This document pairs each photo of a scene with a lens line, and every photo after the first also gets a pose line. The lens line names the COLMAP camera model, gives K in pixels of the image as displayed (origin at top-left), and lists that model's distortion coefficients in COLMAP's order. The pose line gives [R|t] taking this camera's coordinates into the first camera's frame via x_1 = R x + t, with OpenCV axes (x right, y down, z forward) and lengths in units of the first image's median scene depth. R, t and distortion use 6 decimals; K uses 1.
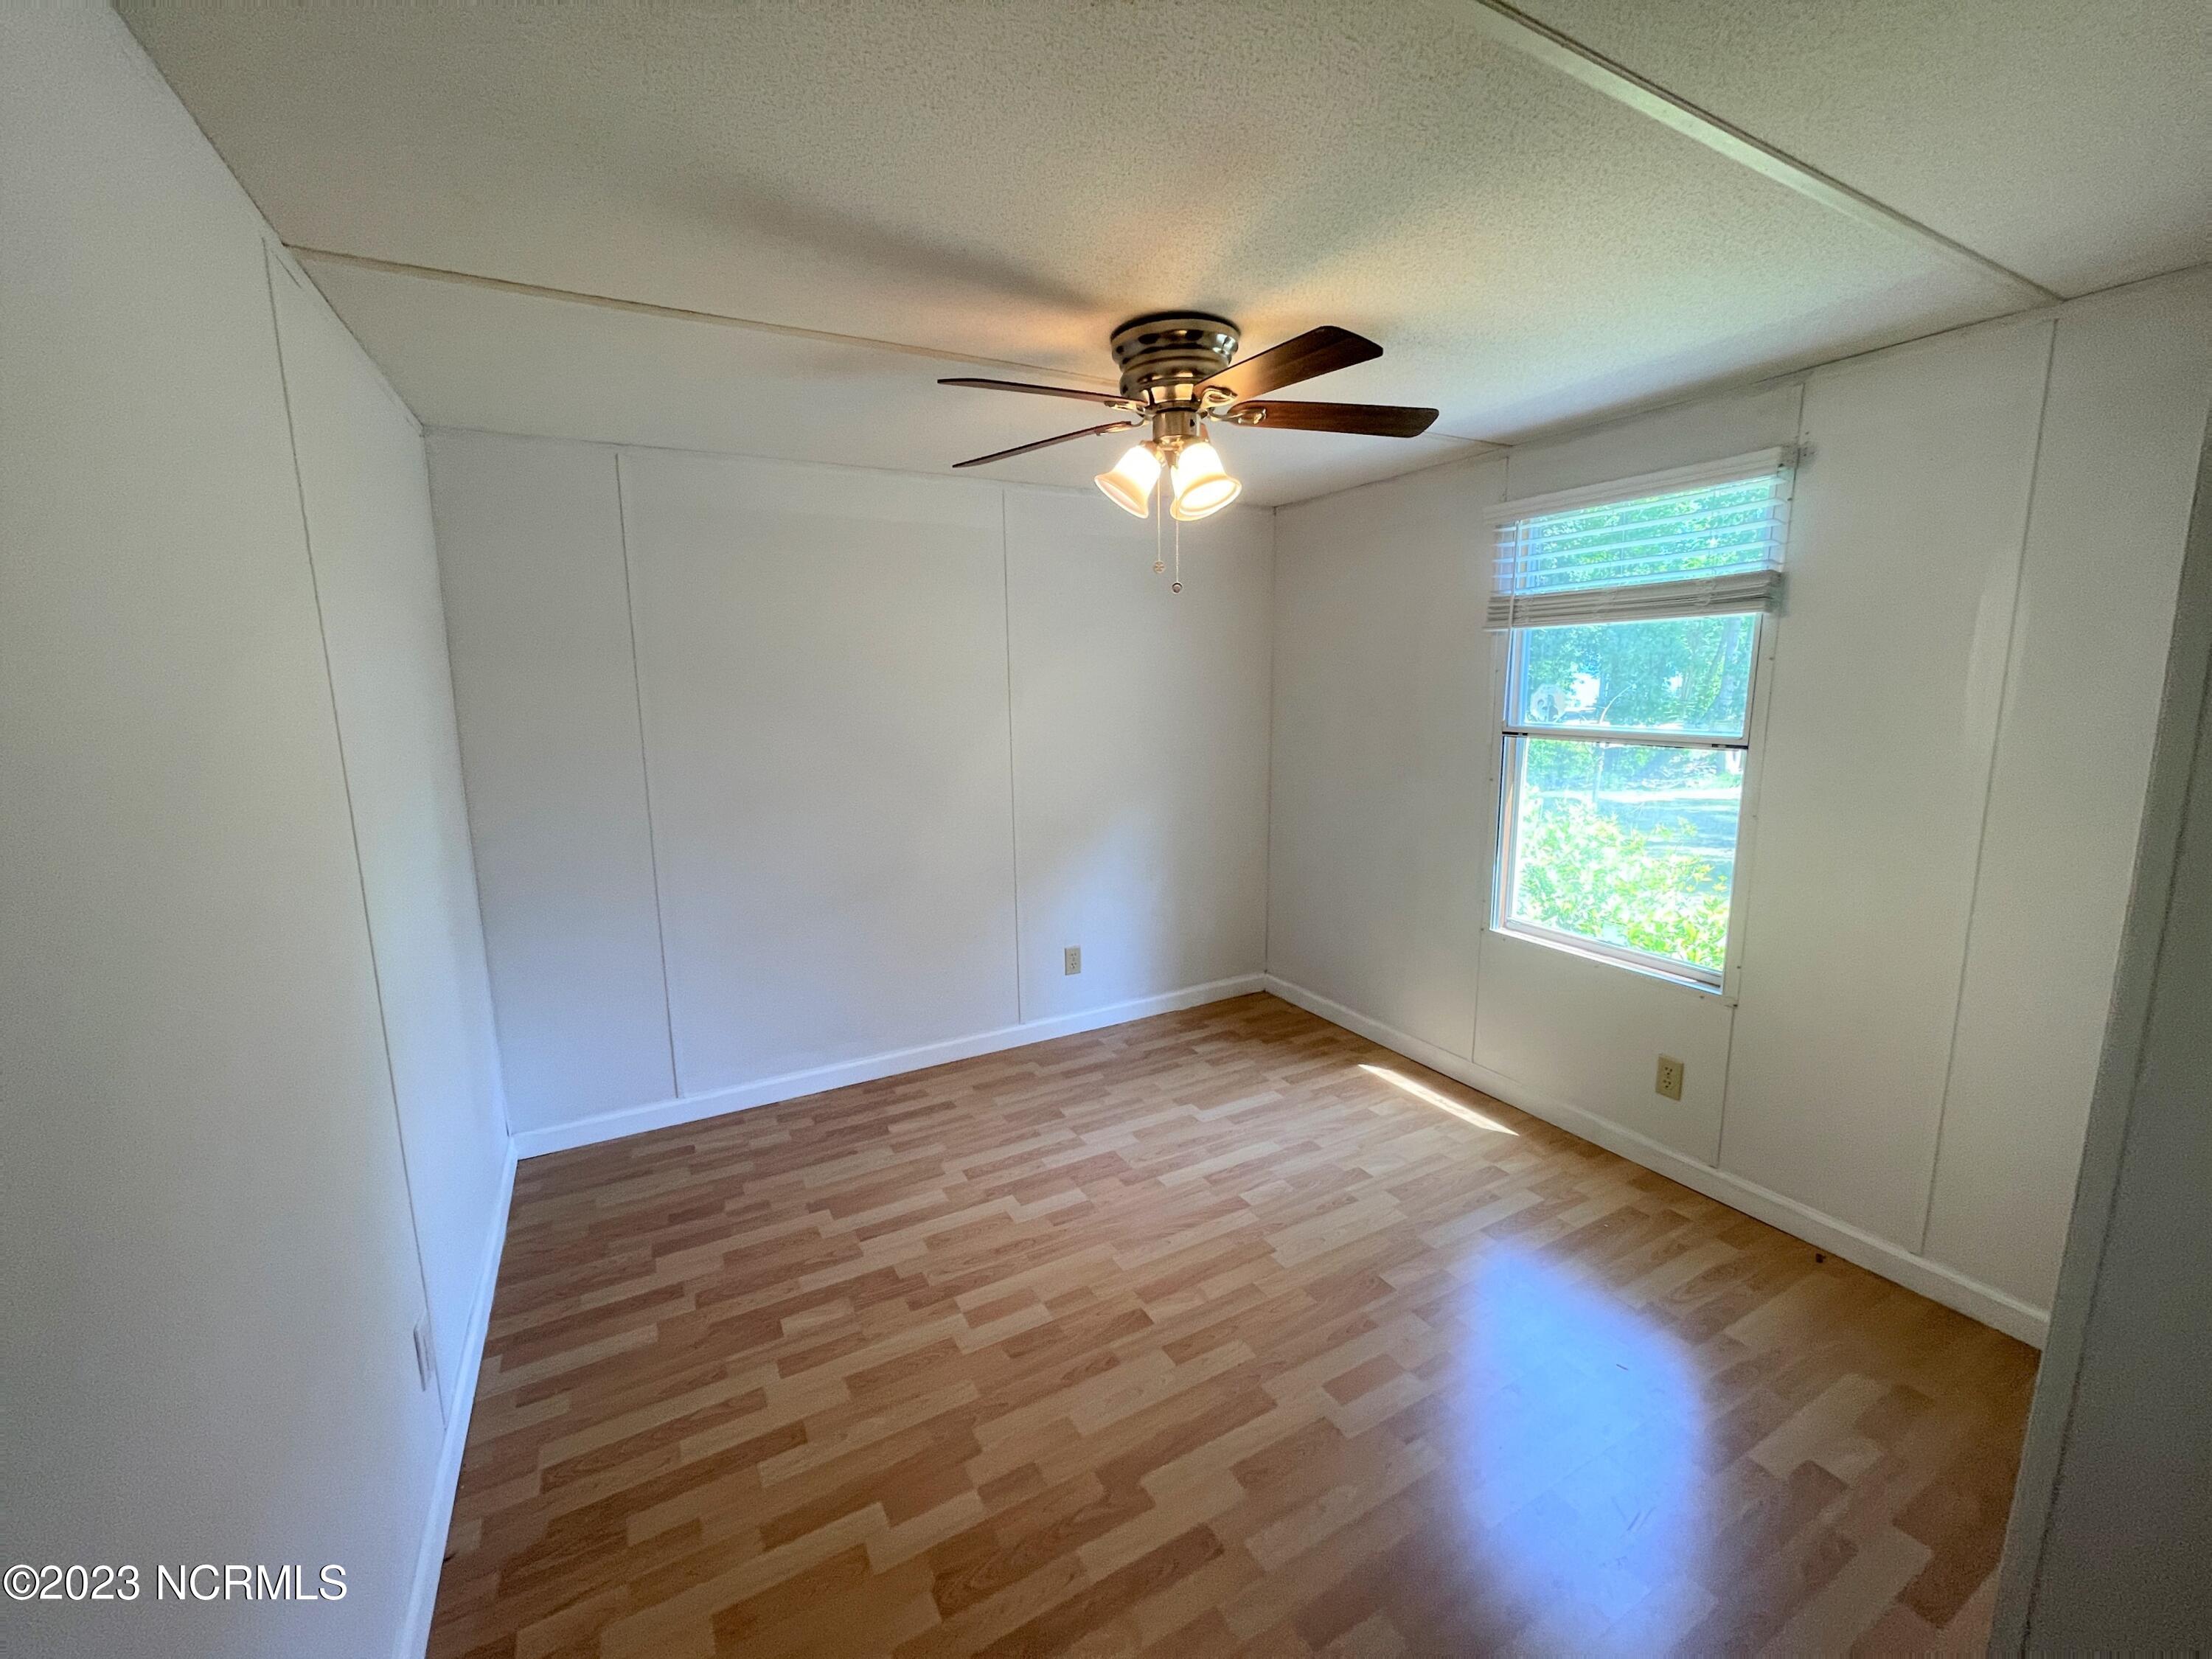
lens RADIAL K [[889.2, 0, 1106.0], [0, 889.2, 829.5], [0, 0, 1]] dist [-0.000273, -0.000005]
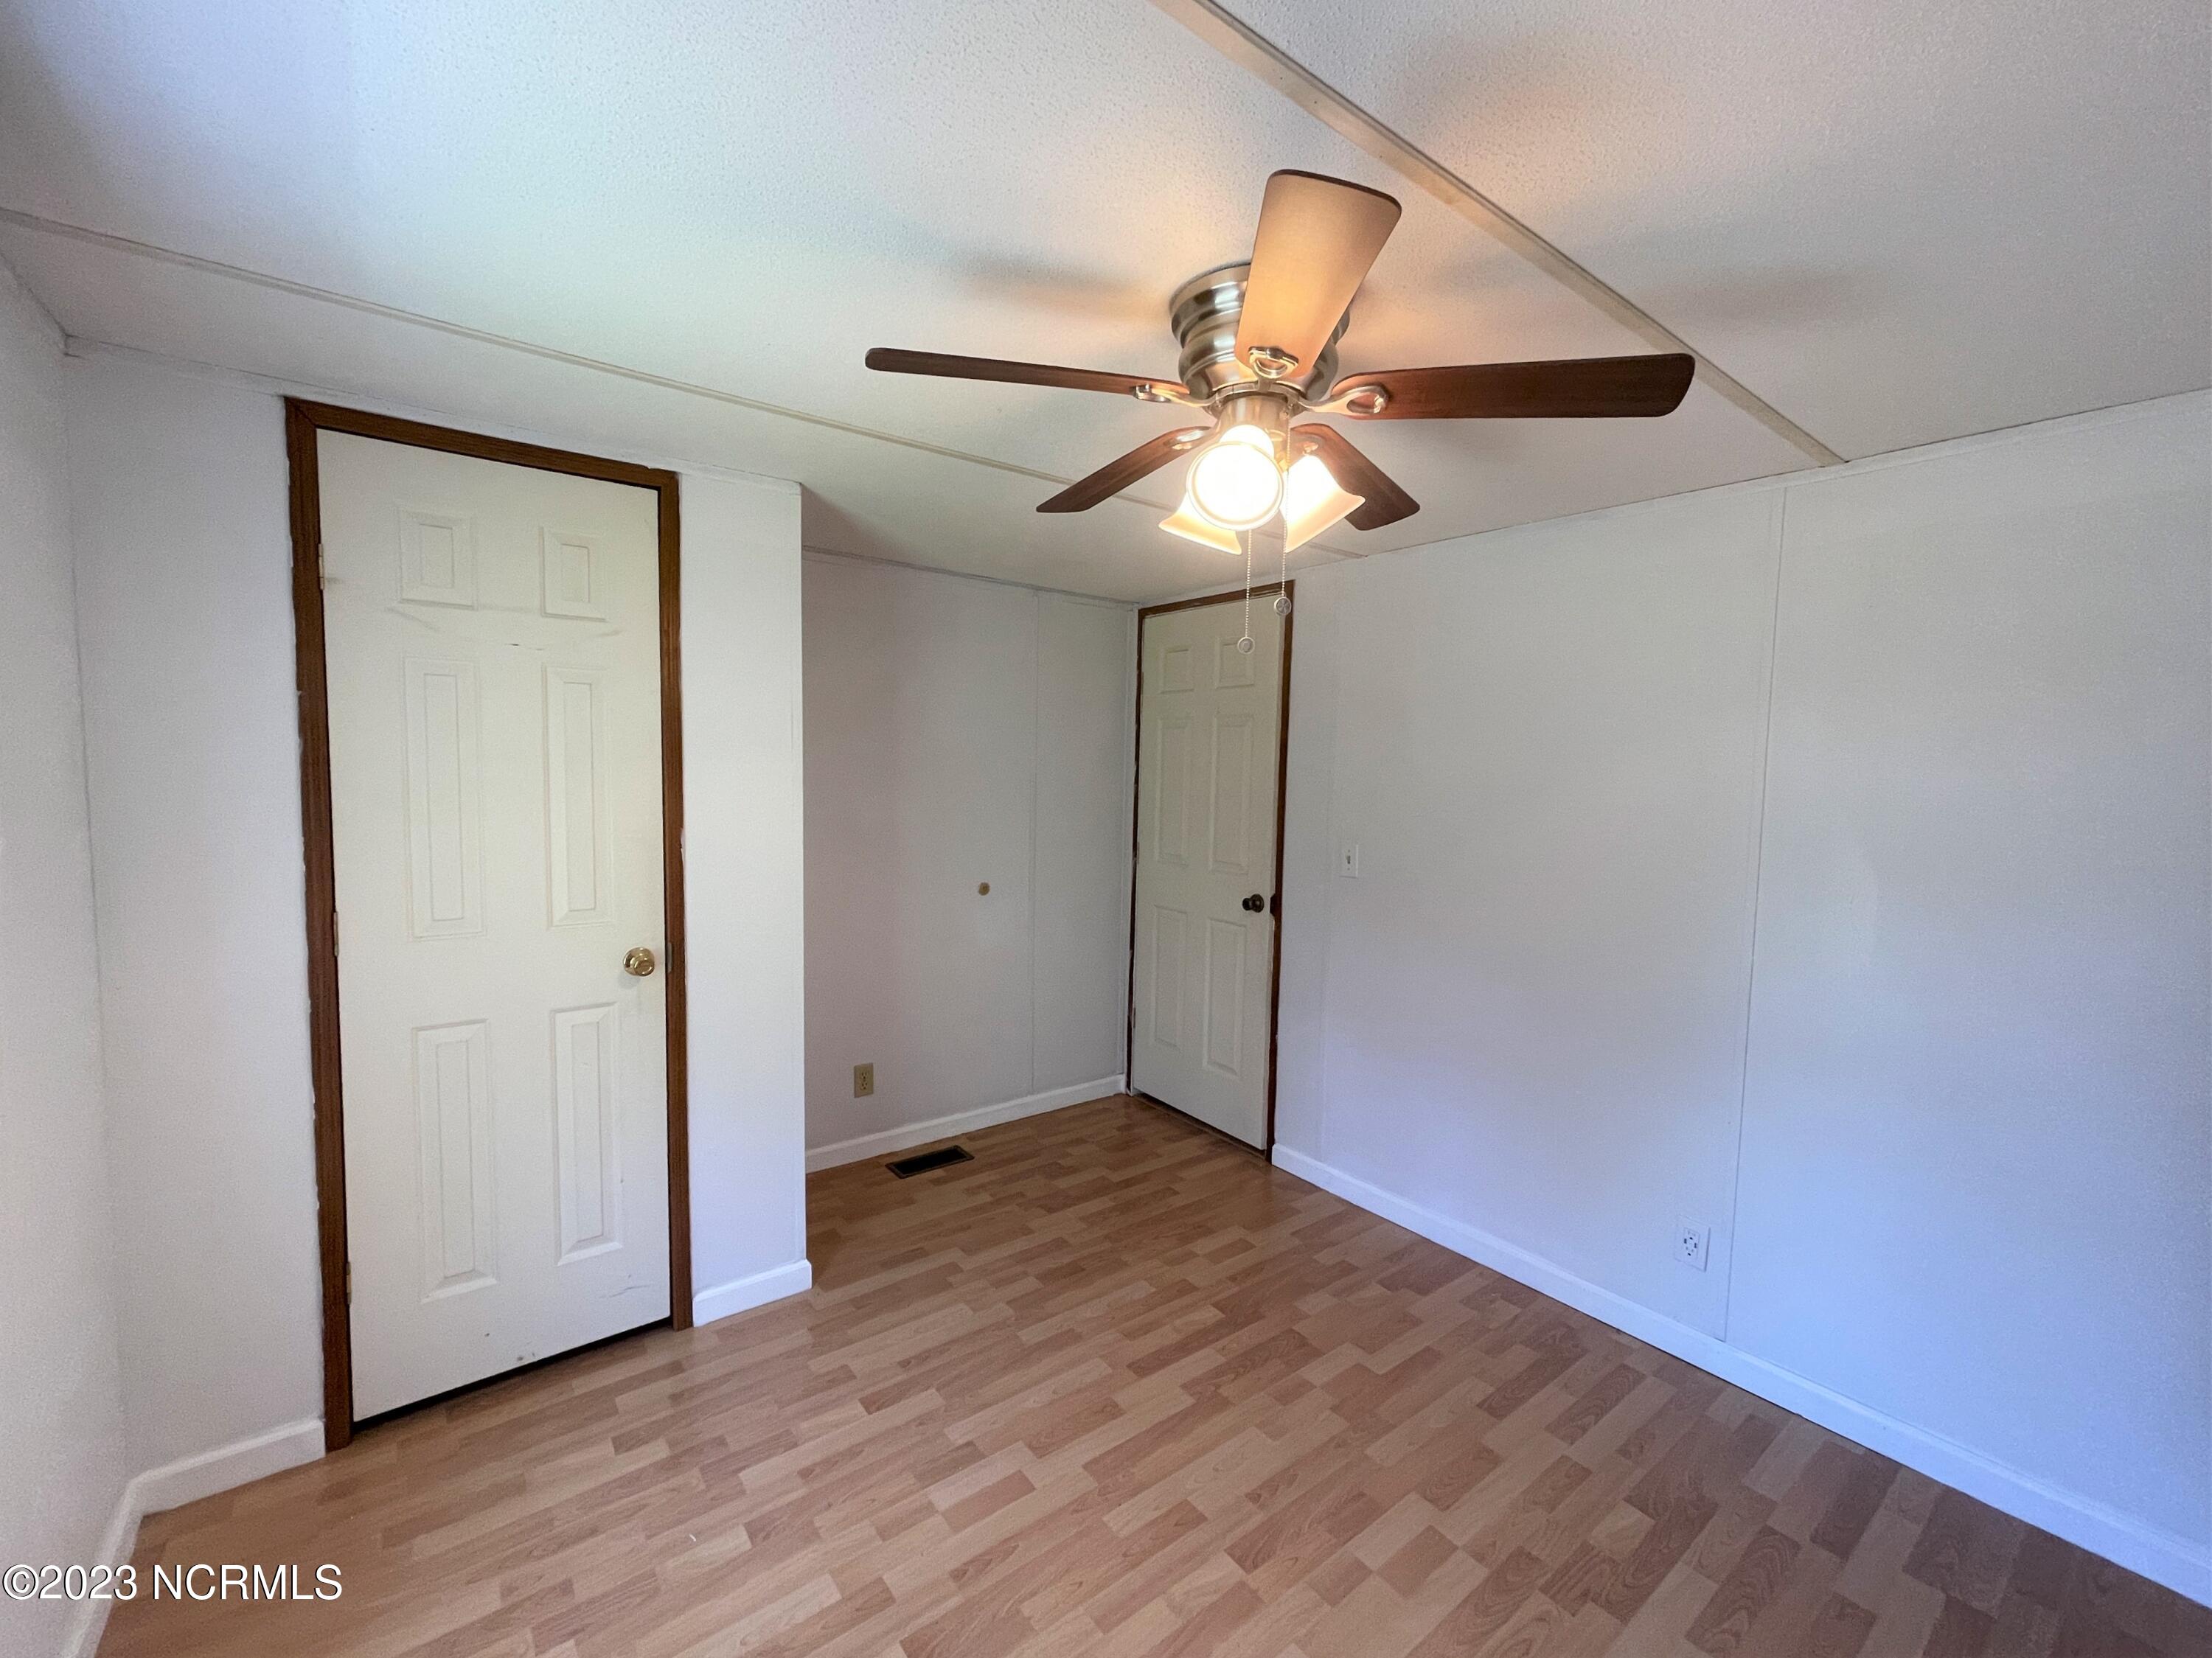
lens RADIAL K [[889.1, 0, 1106.0], [0, 889.1, 829.0], [0, 0, 1]] dist [-0.000273, -0.000005]
pose [[-0.988598, 0.000218, -0.150580, 0.326181], [-0.035821, 0.970952, 0.236578, -0.319703], [0.146257, 0.239275, -0.959873, 1.845410]]
